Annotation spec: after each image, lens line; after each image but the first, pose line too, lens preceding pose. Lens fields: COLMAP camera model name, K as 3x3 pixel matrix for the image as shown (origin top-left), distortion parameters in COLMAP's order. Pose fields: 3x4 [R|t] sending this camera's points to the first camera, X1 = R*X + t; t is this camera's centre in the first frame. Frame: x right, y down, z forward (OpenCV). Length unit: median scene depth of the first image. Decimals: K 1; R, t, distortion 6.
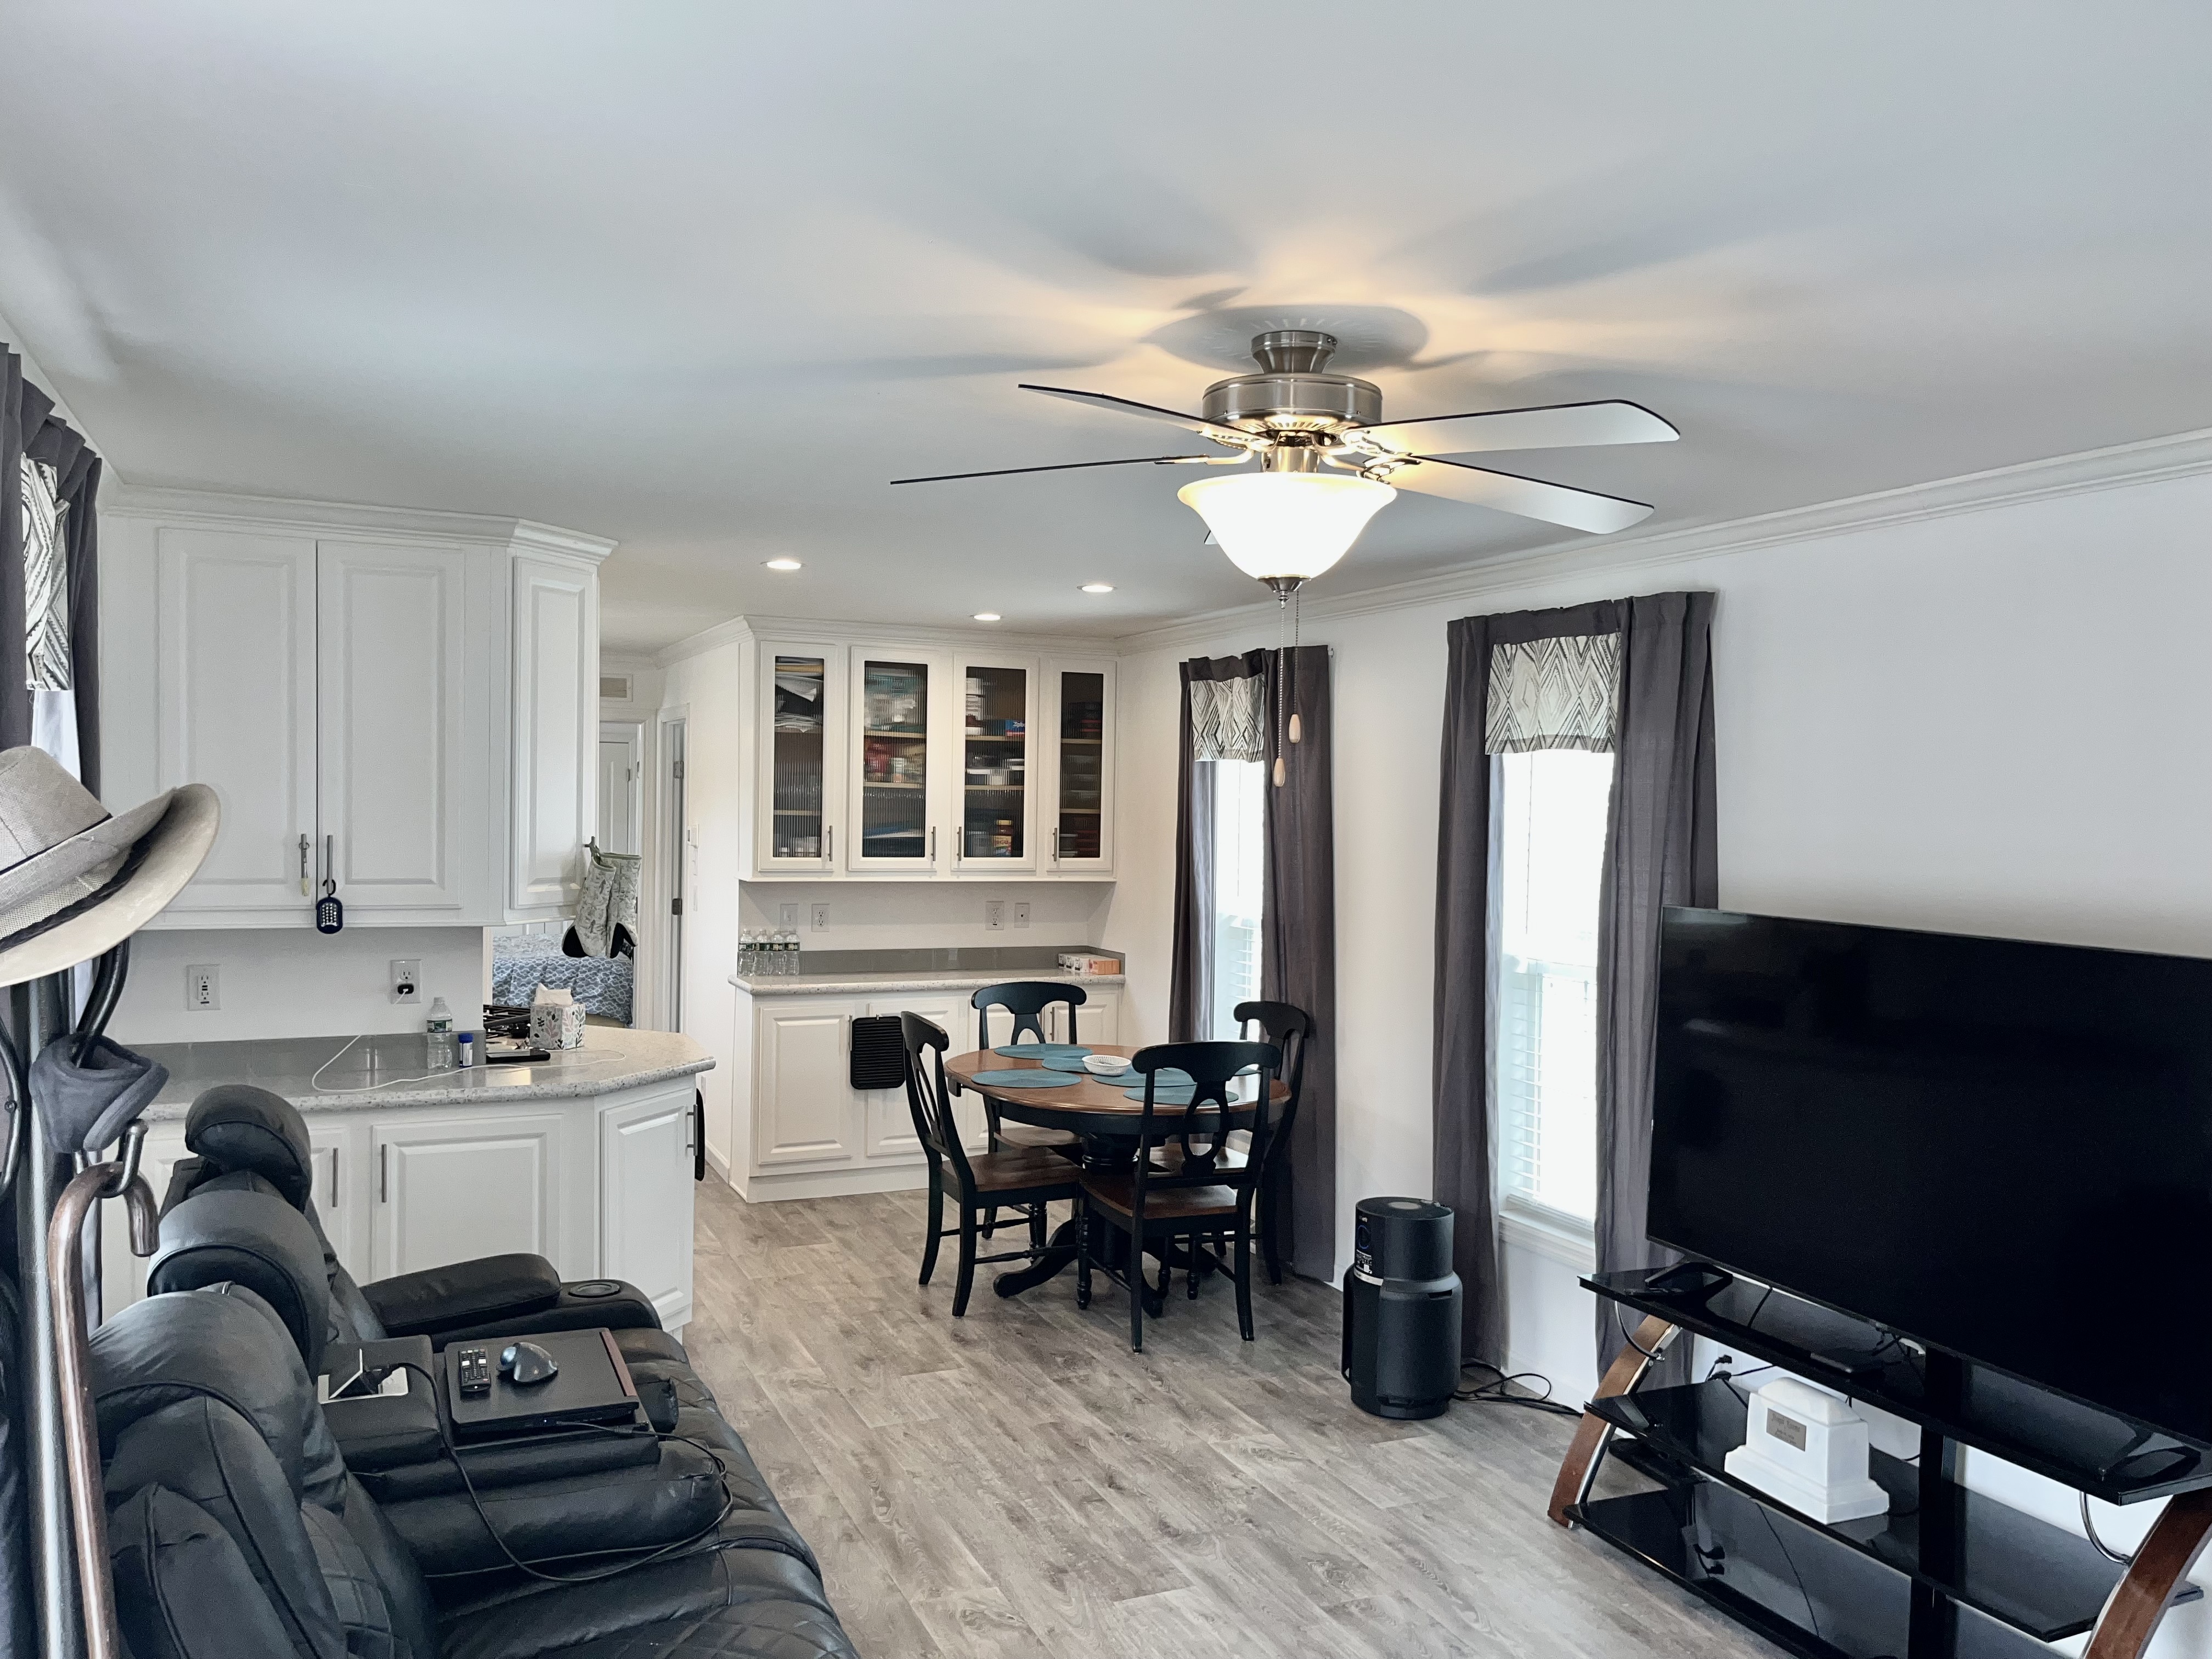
lens RADIAL K [[1695.2, 0, 1098.7], [0, 1695.2, 850.5], [0, 0, 1]] dist [0.074005, -0.095664]
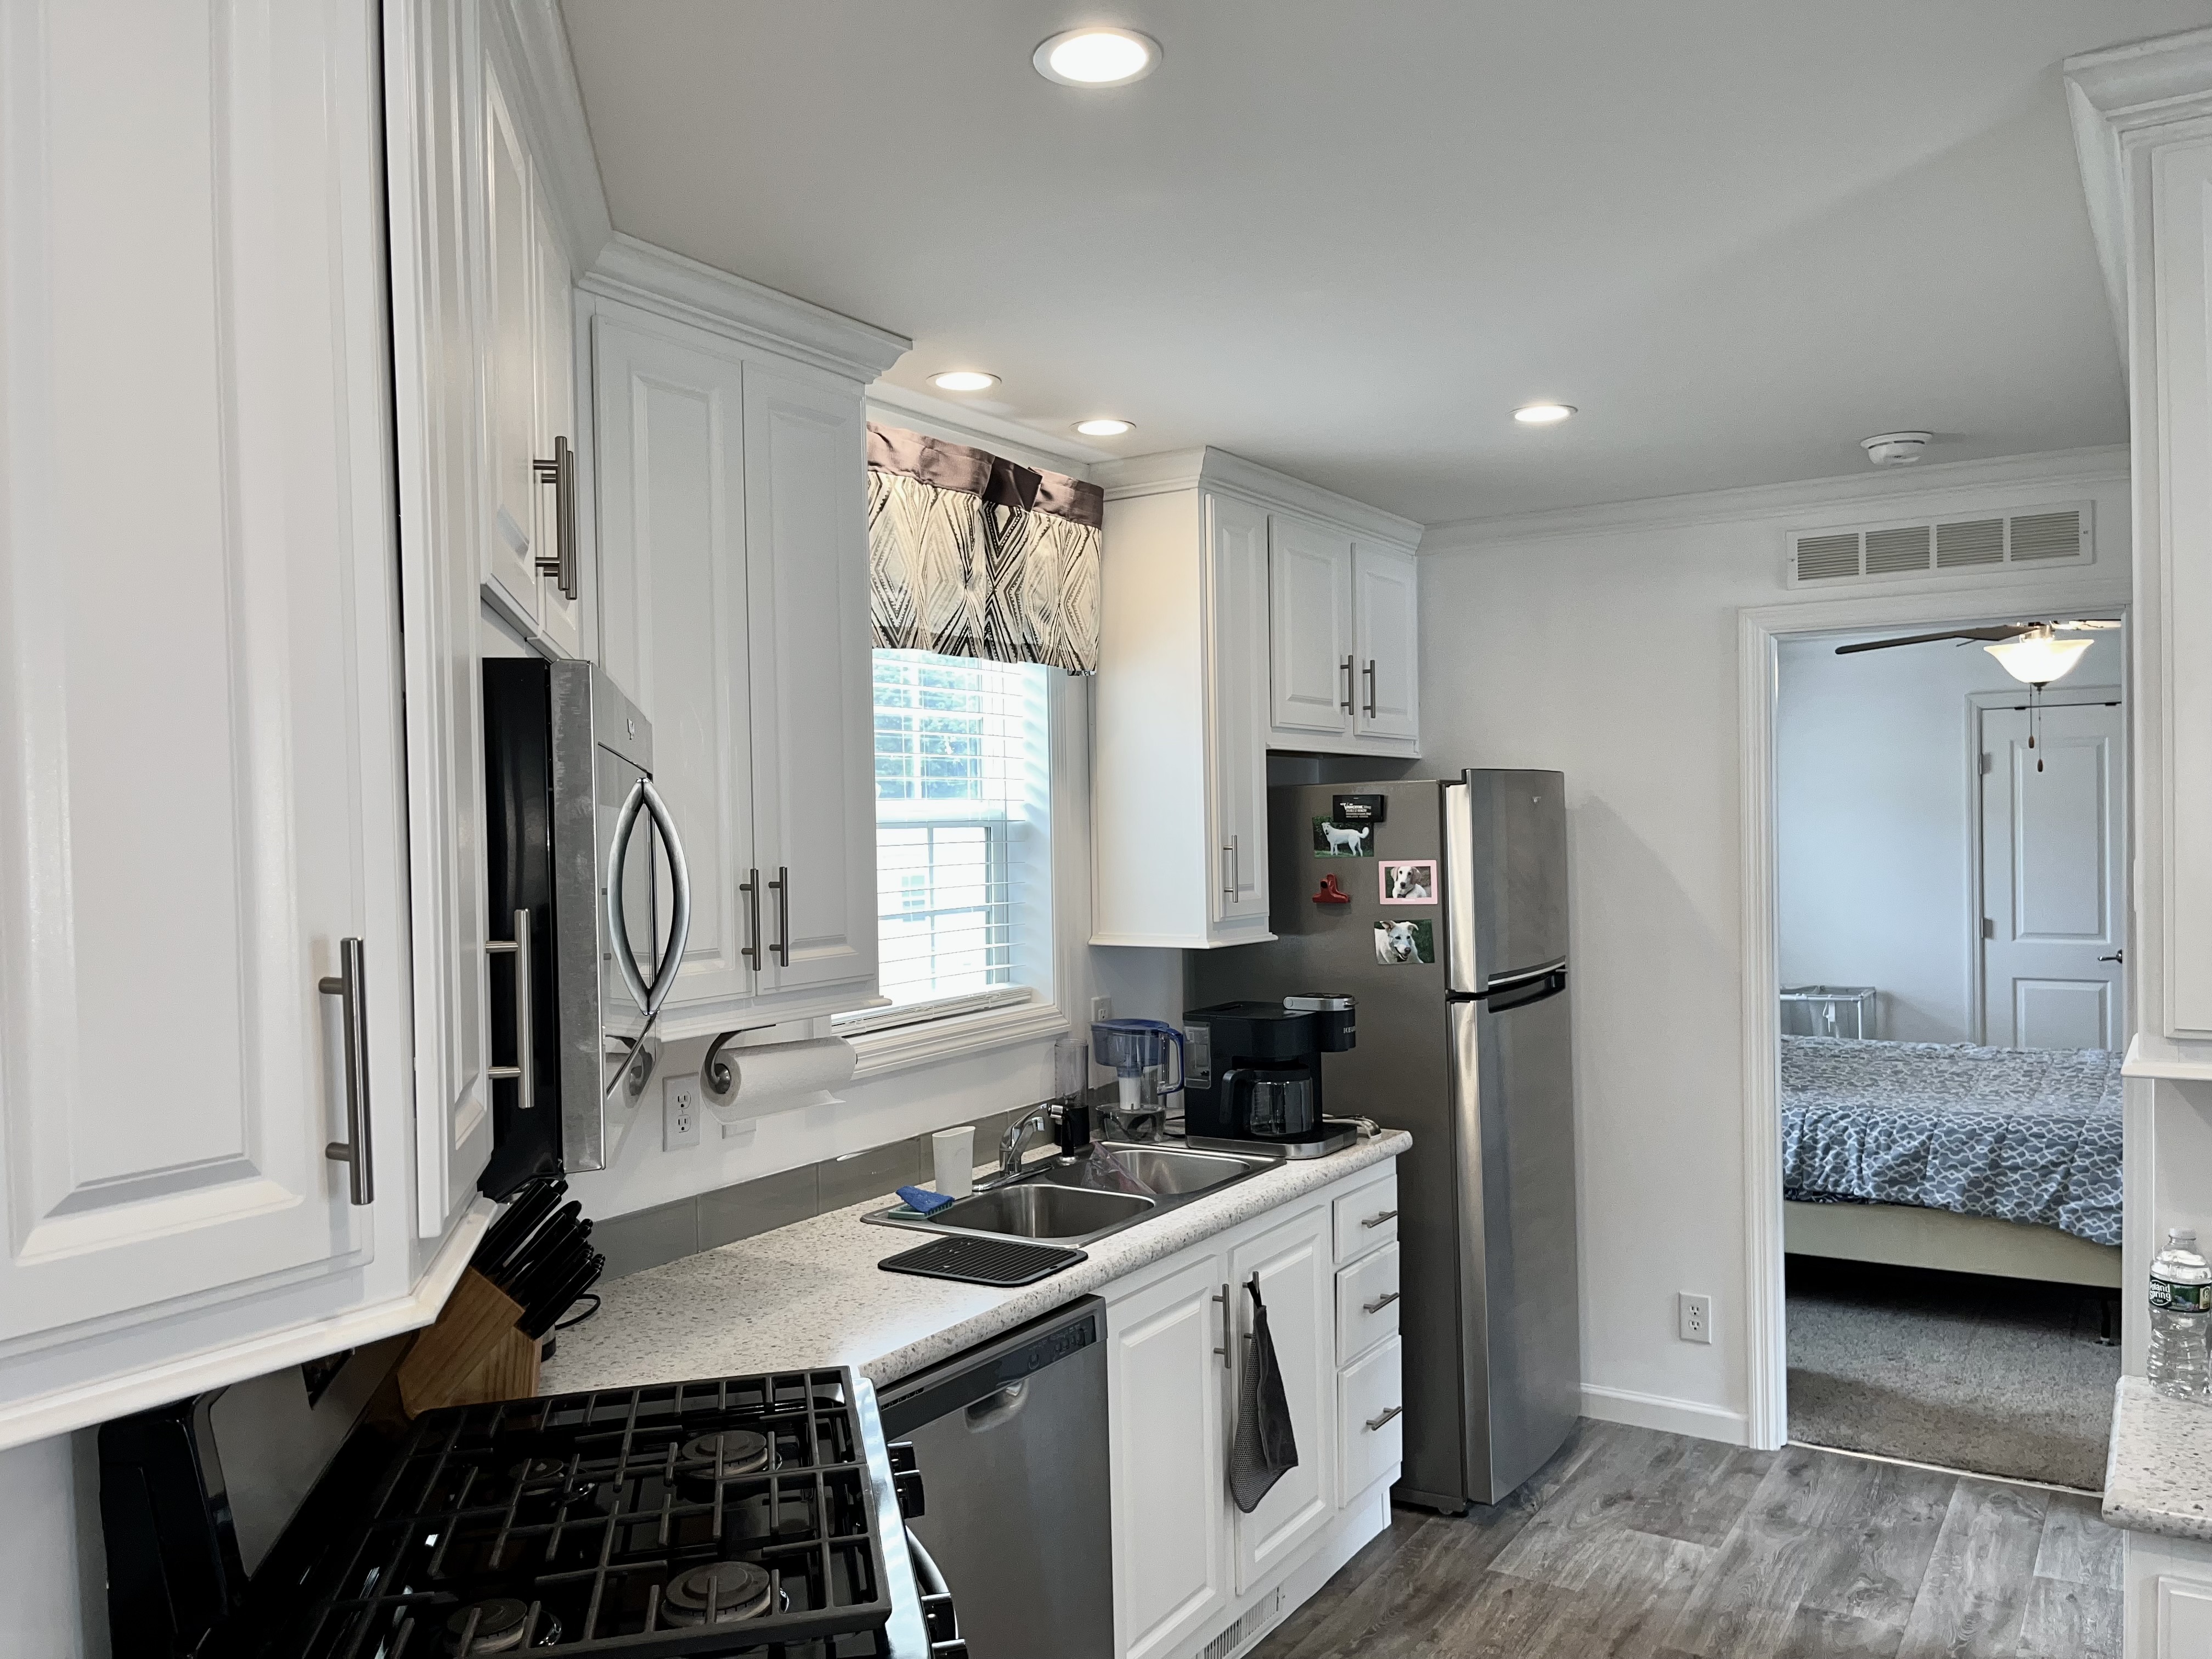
lens RADIAL K [[1695.2, 0, 1098.7], [0, 1695.2, 850.5], [0, 0, 1]] dist [0.074005, -0.095664]
pose [[0.554110, -0.013480, -0.832335, -0.069929], [0.002830, 0.999894, -0.014310, -0.012645], [0.832439, 0.005573, 0.554089, 0.699794]]
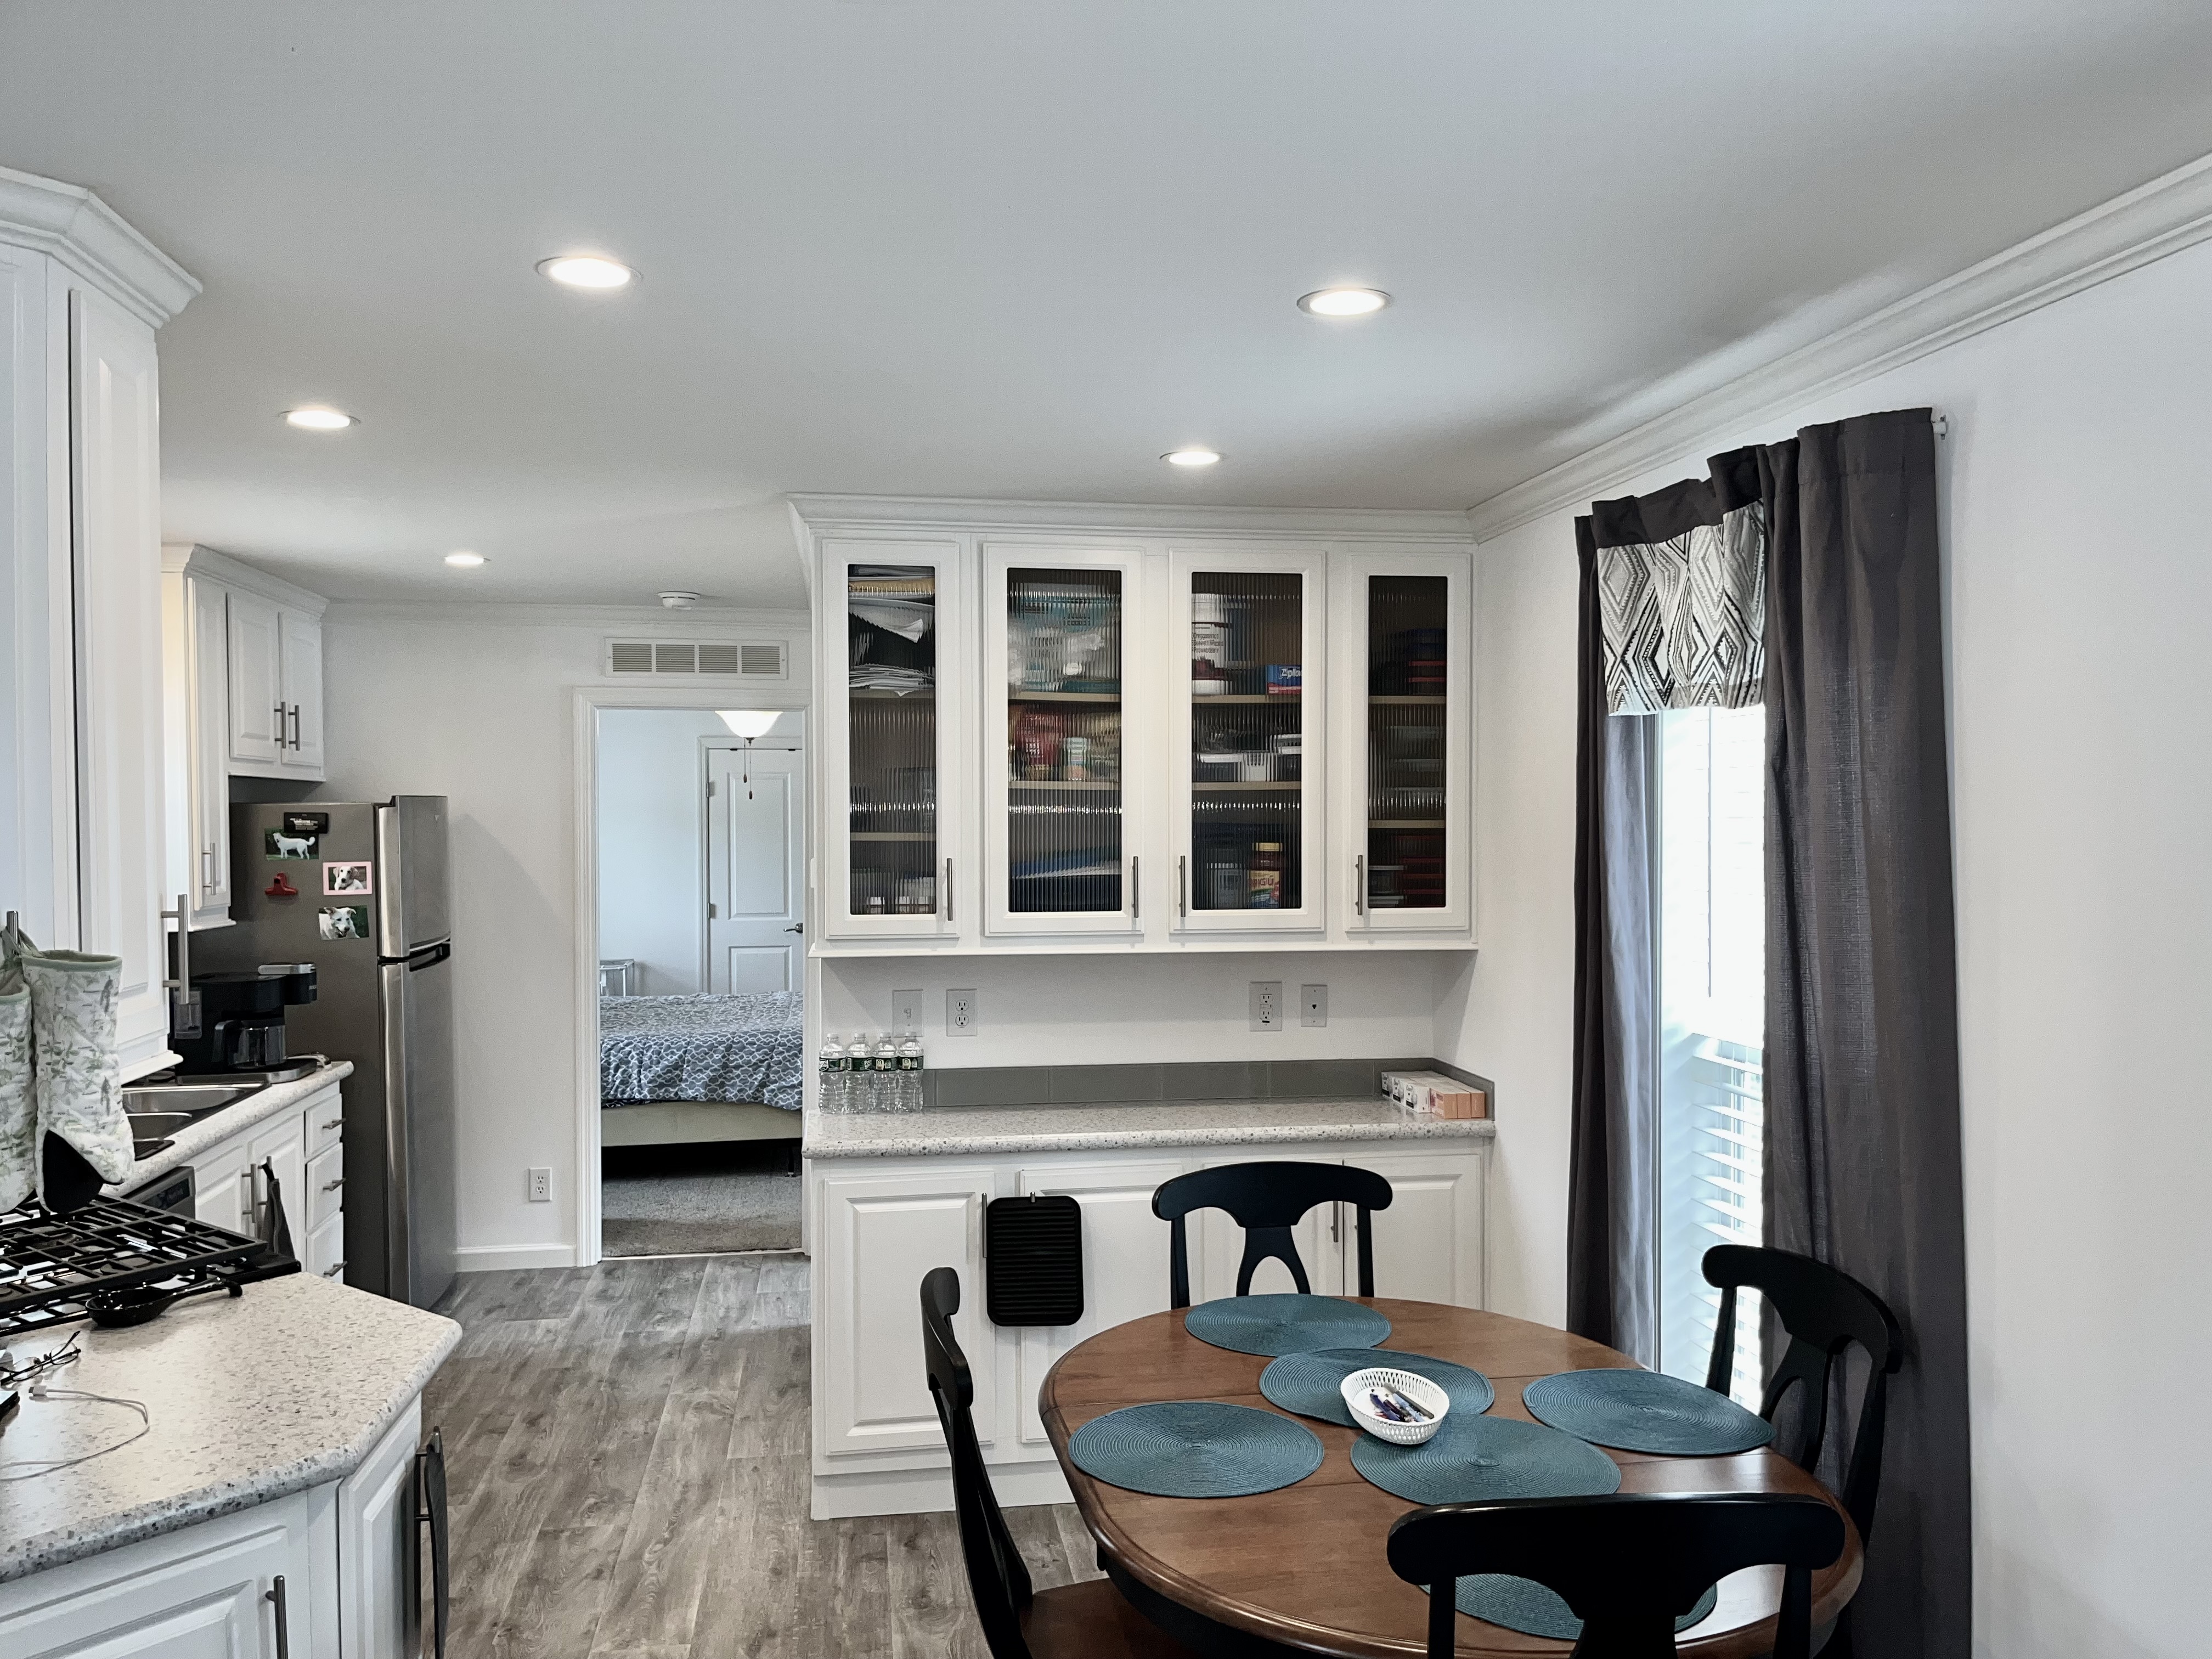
lens RADIAL K [[1695.2, 0, 1098.7], [0, 1695.2, 850.5], [0, 0, 1]] dist [0.074005, -0.095664]
pose [[0.964388, -0.013823, -0.264129, 0.040712], [0.011666, 0.999885, -0.009736, -0.010946], [0.264233, 0.006309, 0.964438, 0.454812]]
